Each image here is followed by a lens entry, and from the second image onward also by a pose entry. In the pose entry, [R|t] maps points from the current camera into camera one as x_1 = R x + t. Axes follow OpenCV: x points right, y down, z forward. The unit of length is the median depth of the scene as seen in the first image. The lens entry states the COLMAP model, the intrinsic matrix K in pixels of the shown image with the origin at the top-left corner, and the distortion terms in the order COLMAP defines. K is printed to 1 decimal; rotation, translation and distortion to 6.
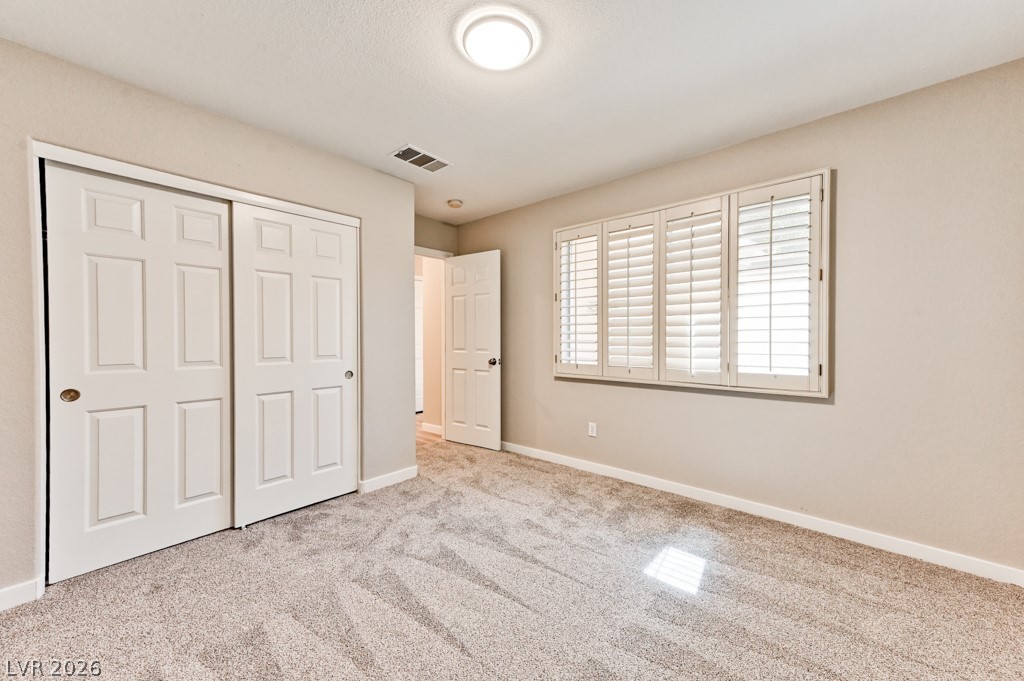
lens RADIAL K [[395.9, 0, 515.7], [0, 395.9, 340.6], [0, 0, 1]] dist [0.022479, 0.000235]
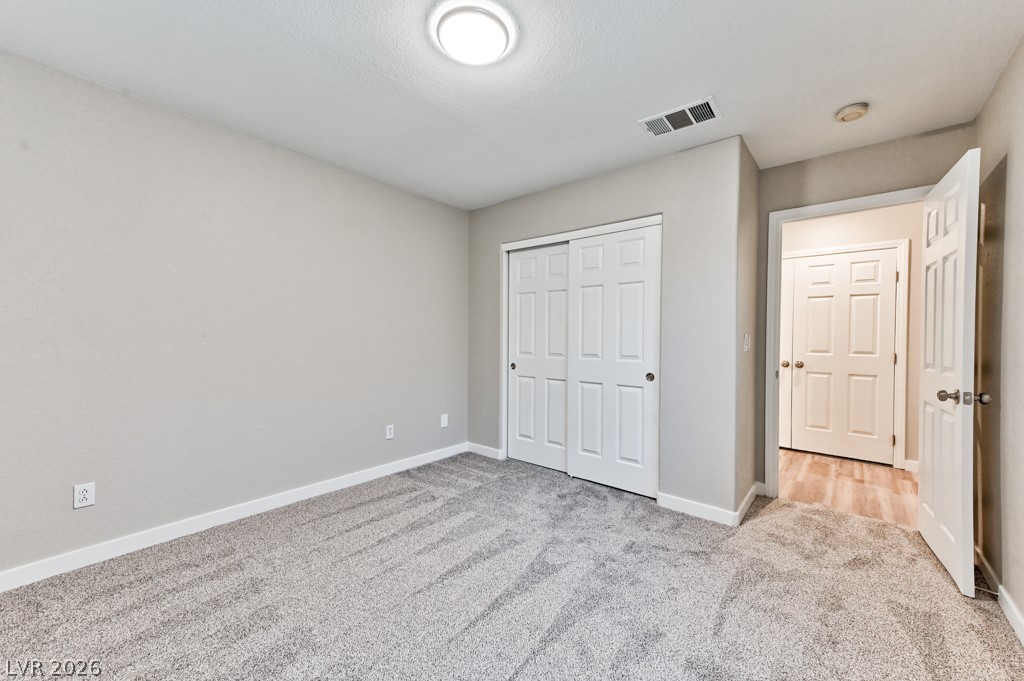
lens RADIAL K [[395.9, 0, 515.7], [0, 395.9, 340.6], [0, 0, 1]] dist [0.022479, 0.000235]
pose [[0.031256, 0.017327, -0.999361, 0.631321], [-0.019025, 0.999679, 0.016738, -0.017102], [0.999330, 0.018489, 0.031575, 0.726870]]
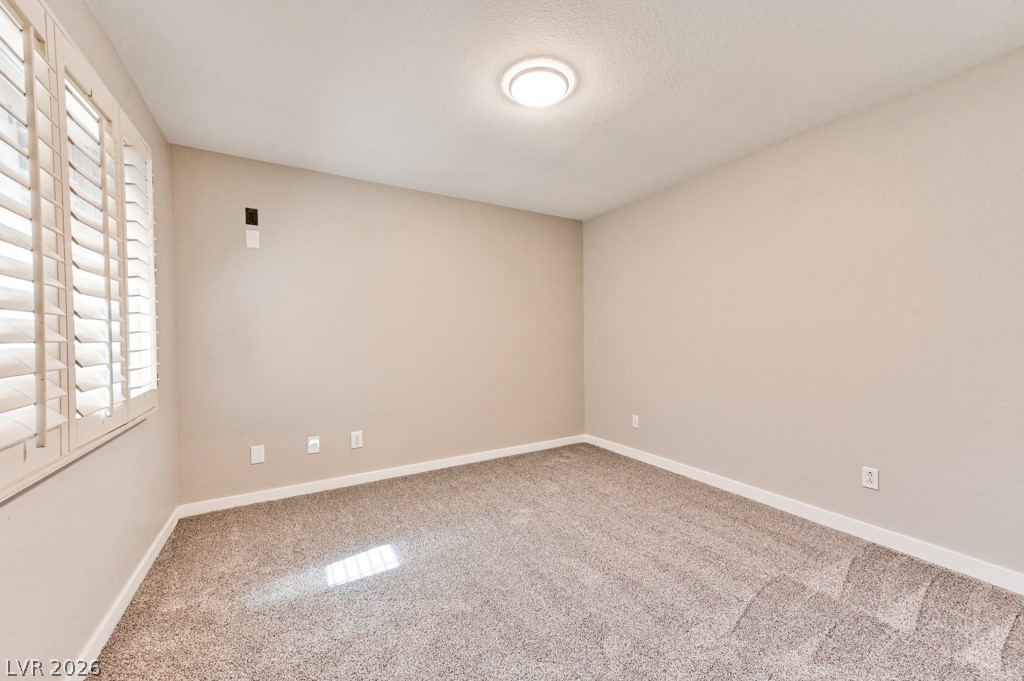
lens RADIAL K [[395.9, 0, 515.7], [0, 395.9, 340.6], [0, 0, 1]] dist [0.022479, 0.000235]
pose [[-0.946441, 0.010958, 0.322692, -0.228669], [0.014521, 0.999857, 0.008638, -0.002491], [-0.322551, 0.012861, -0.946465, 1.425940]]
